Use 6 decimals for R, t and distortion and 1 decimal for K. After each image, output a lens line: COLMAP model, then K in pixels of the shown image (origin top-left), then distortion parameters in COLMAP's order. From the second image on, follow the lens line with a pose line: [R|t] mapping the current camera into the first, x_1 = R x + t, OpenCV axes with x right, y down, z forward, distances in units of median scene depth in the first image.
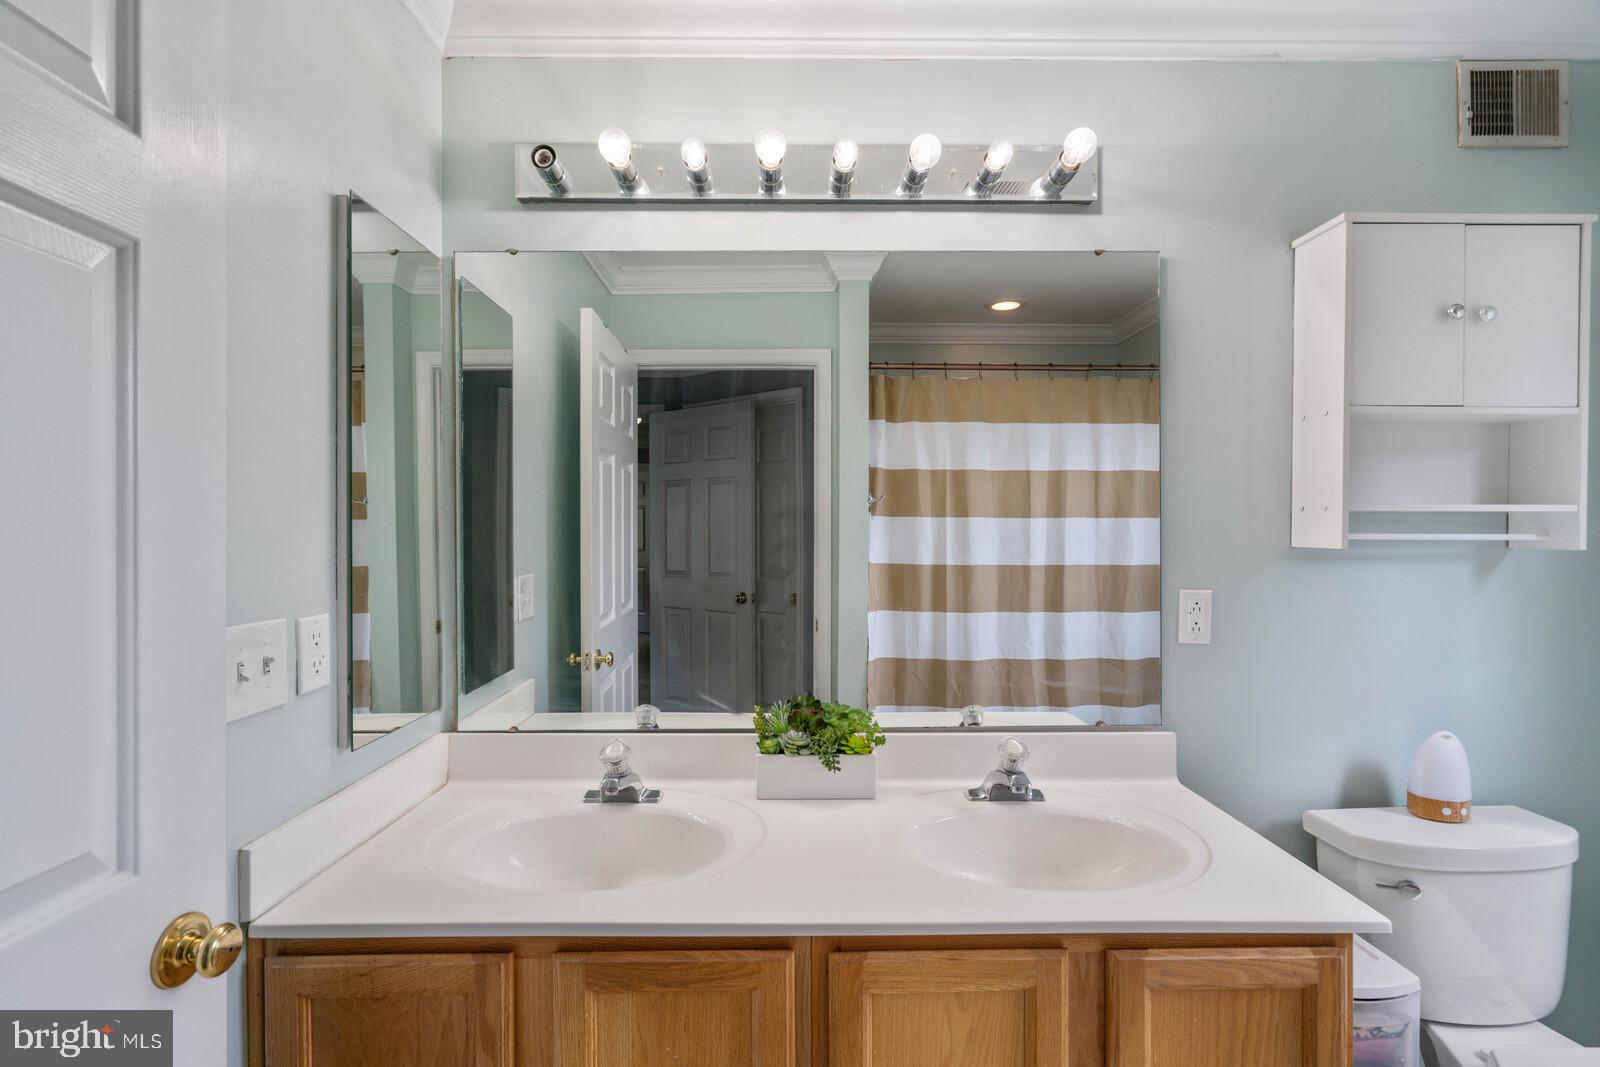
lens RADIAL K [[732.7, 0, 801.0], [0, 732.7, 530.5], [0, 0, 1]] dist [-0.007166, 0.001475]
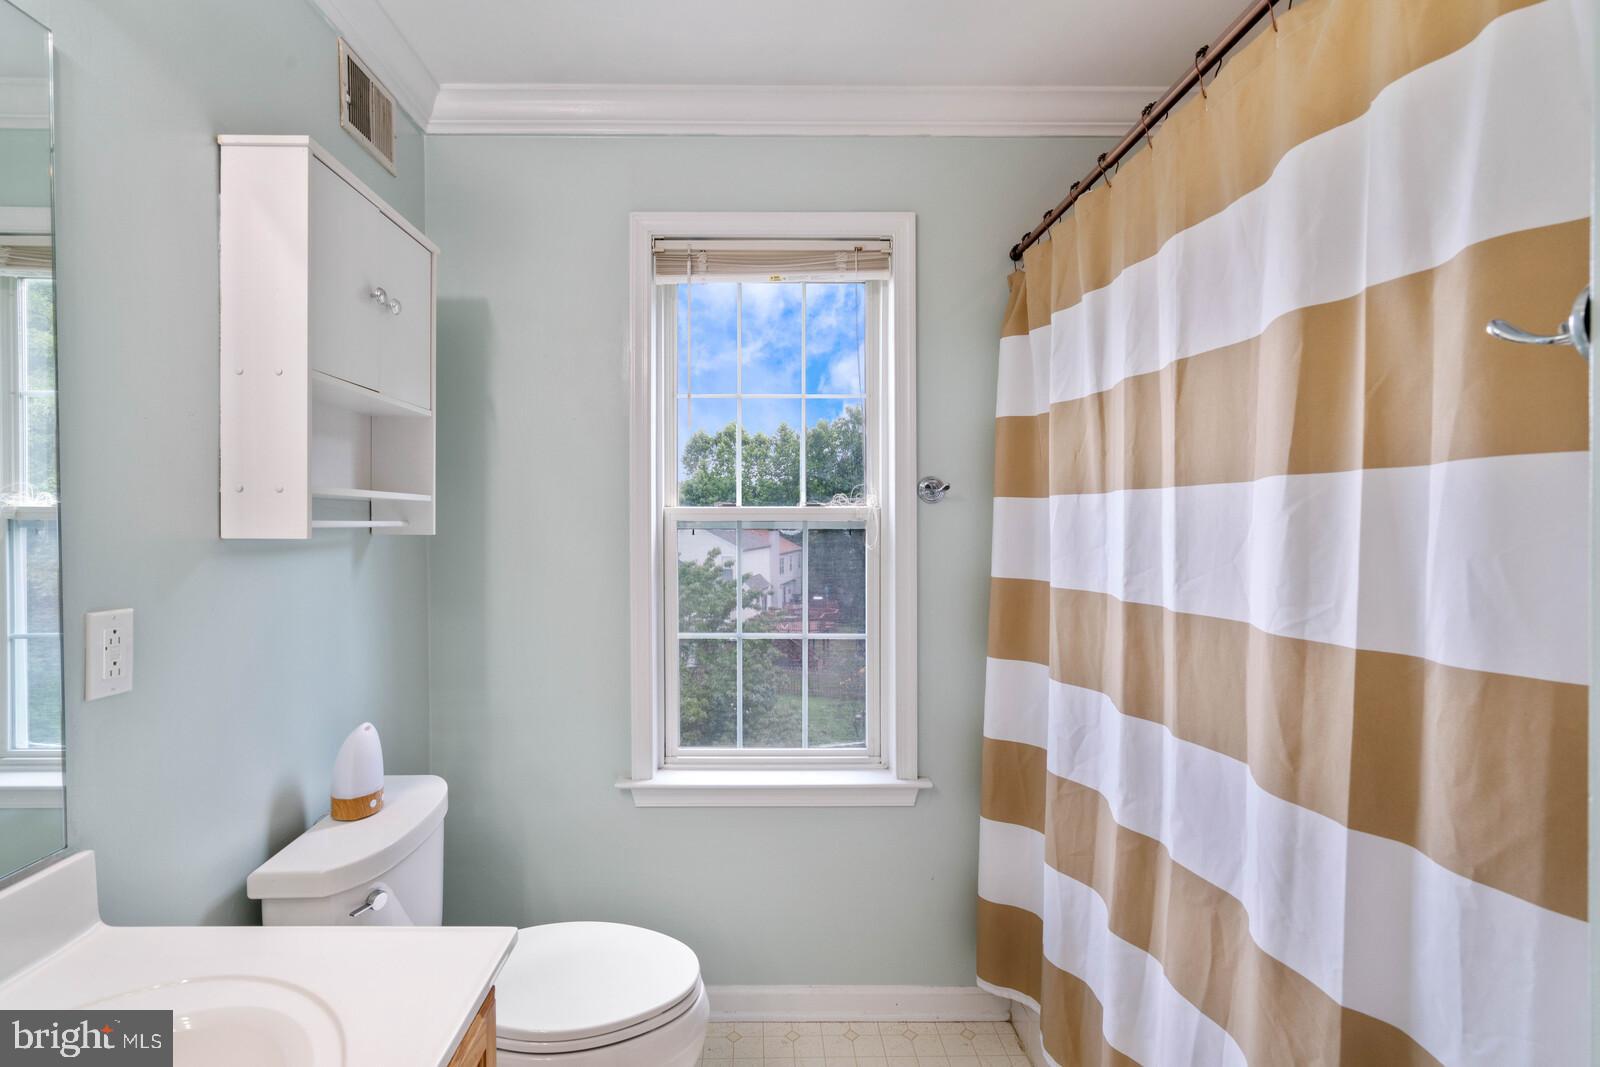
lens RADIAL K [[732.7, 0, 792.1], [0, 732.7, 527.6], [0, 0, 1]] dist [-0.007166, 0.001475]
pose [[-0.004319, -0.012006, 0.999919, -0.090476], [-0.000672, 0.999928, 0.012003, 0.001672], [-0.999990, -0.000620, -0.004327, 0.413771]]
